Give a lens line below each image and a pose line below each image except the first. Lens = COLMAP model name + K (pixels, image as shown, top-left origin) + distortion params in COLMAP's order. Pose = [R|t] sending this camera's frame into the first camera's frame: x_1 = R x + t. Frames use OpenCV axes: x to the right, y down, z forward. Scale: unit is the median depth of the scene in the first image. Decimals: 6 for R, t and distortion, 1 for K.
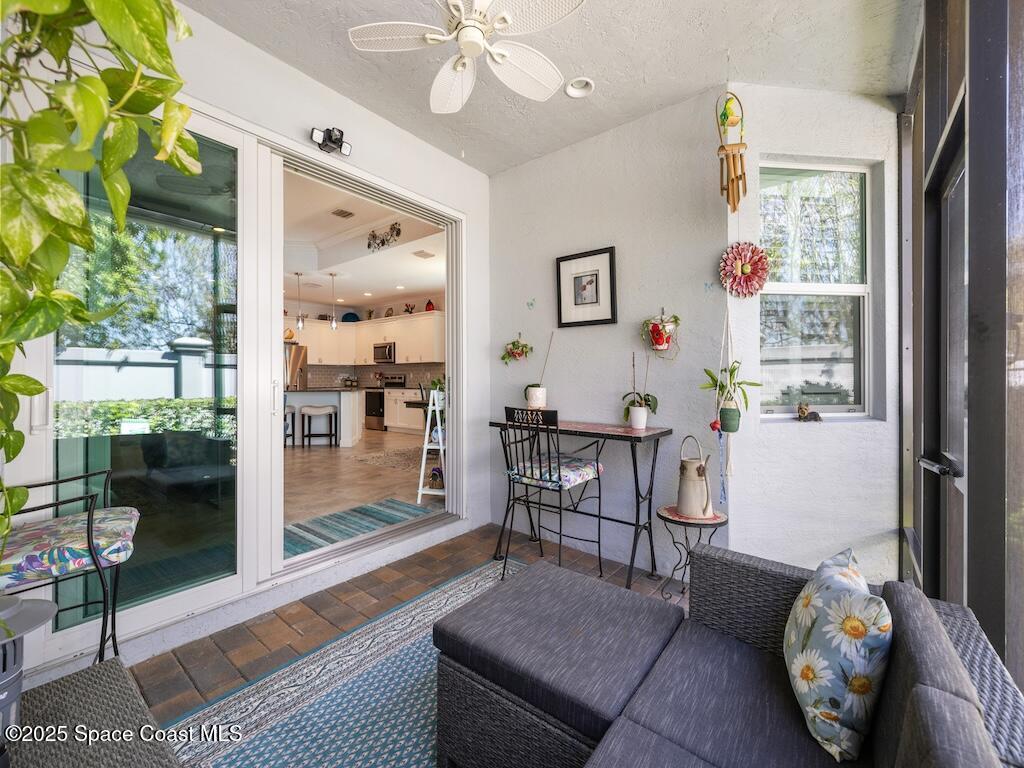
lens RADIAL K [[431.2, 0, 504.1], [0, 431.2, 379.8], [0, 0, 1]] dist [0.006935, 0.000852]
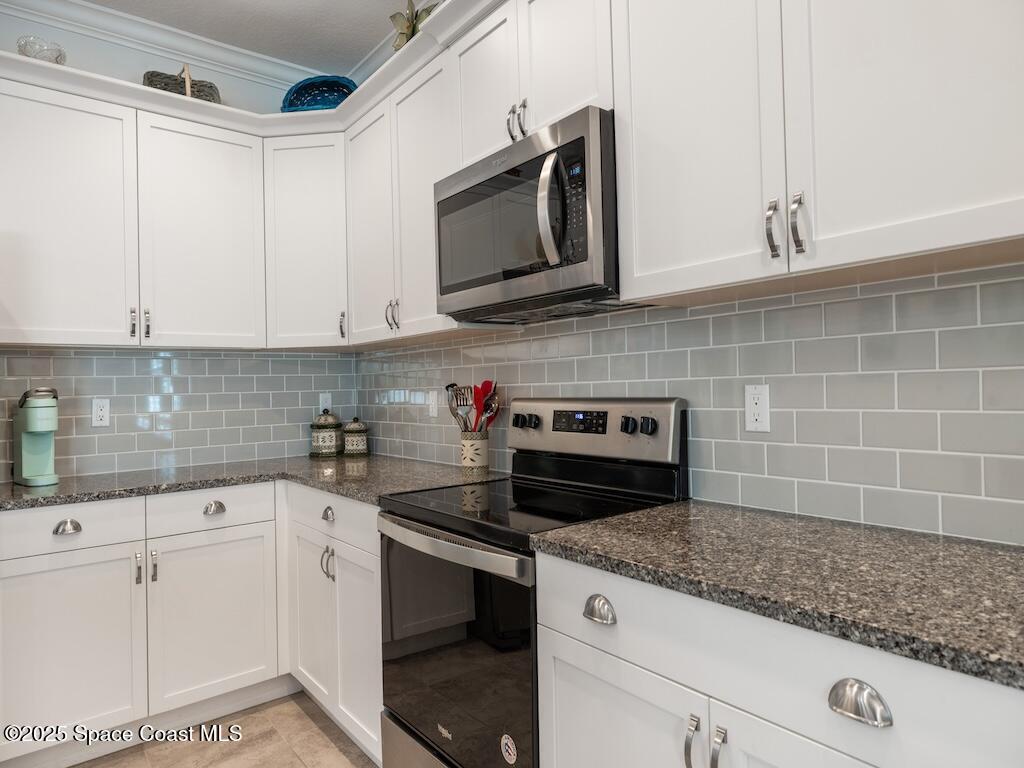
lens RADIAL K [[607.7, 0, 515.0], [0, 607.7, 382.4], [0, 0, 1]] dist [0.003003, 0.000629]
pose [[0.979242, -0.024667, -0.201186, -0.248159], [0.022629, 0.999667, -0.012424, -0.015655], [0.201425, 0.007613, 0.979474, 0.845027]]
